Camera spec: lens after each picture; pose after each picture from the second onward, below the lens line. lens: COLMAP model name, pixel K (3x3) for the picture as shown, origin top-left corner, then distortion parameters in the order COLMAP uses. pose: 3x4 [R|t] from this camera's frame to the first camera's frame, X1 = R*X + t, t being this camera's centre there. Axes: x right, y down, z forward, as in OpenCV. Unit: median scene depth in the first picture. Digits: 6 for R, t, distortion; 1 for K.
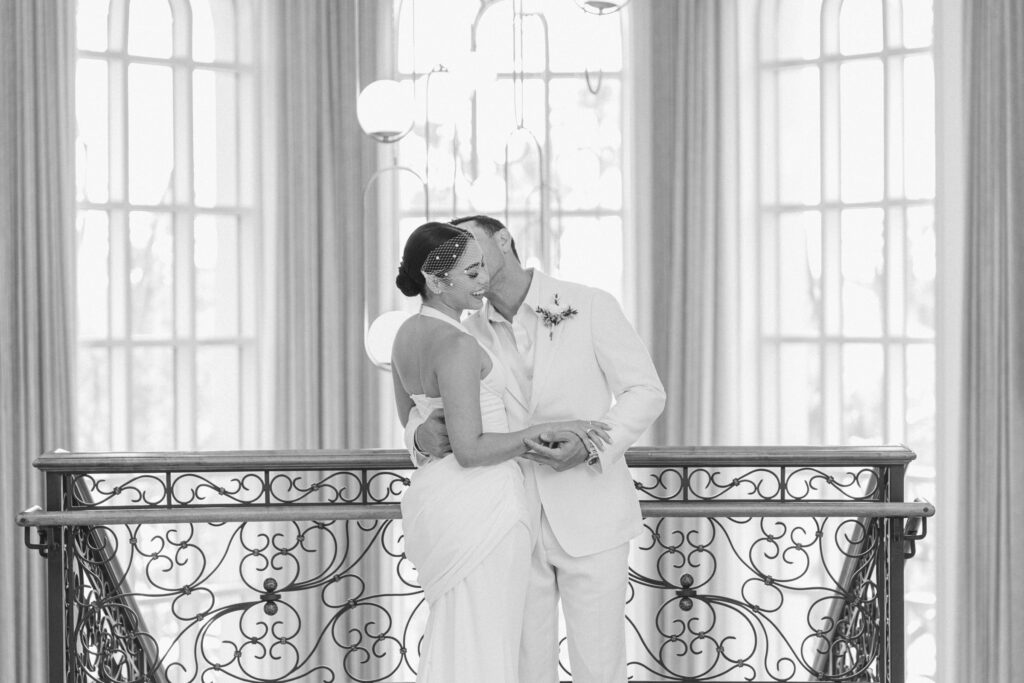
lens RADIAL K [[2070.1, 0, 512.0], [0, 2070.1, 341.5], [0, 0, 1]] dist [-0.003293, -0.038647]
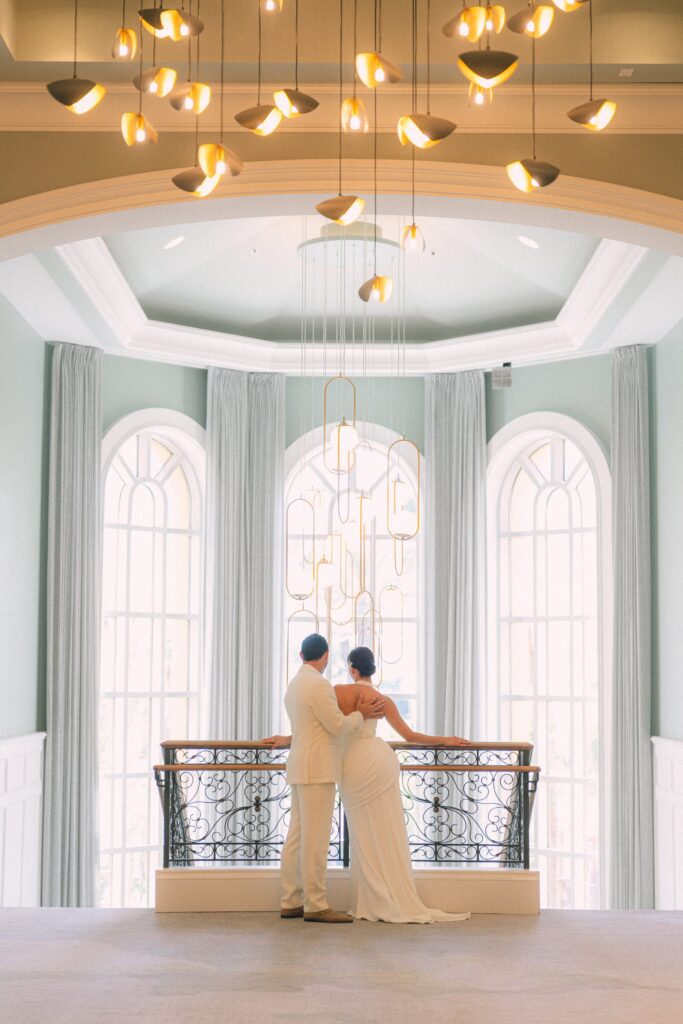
lens RADIAL K [[1902.3, 0, 341.5], [0, 1902.3, 512.0], [0, 0, 1]] dist [-0.029346, 0.008259]
pose [[0.999888, 0.013928, 0.005479, -0.034572], [-0.013324, 0.995092, -0.098048, 0.004445], [-0.006817, 0.097964, 0.995167, -1.037072]]
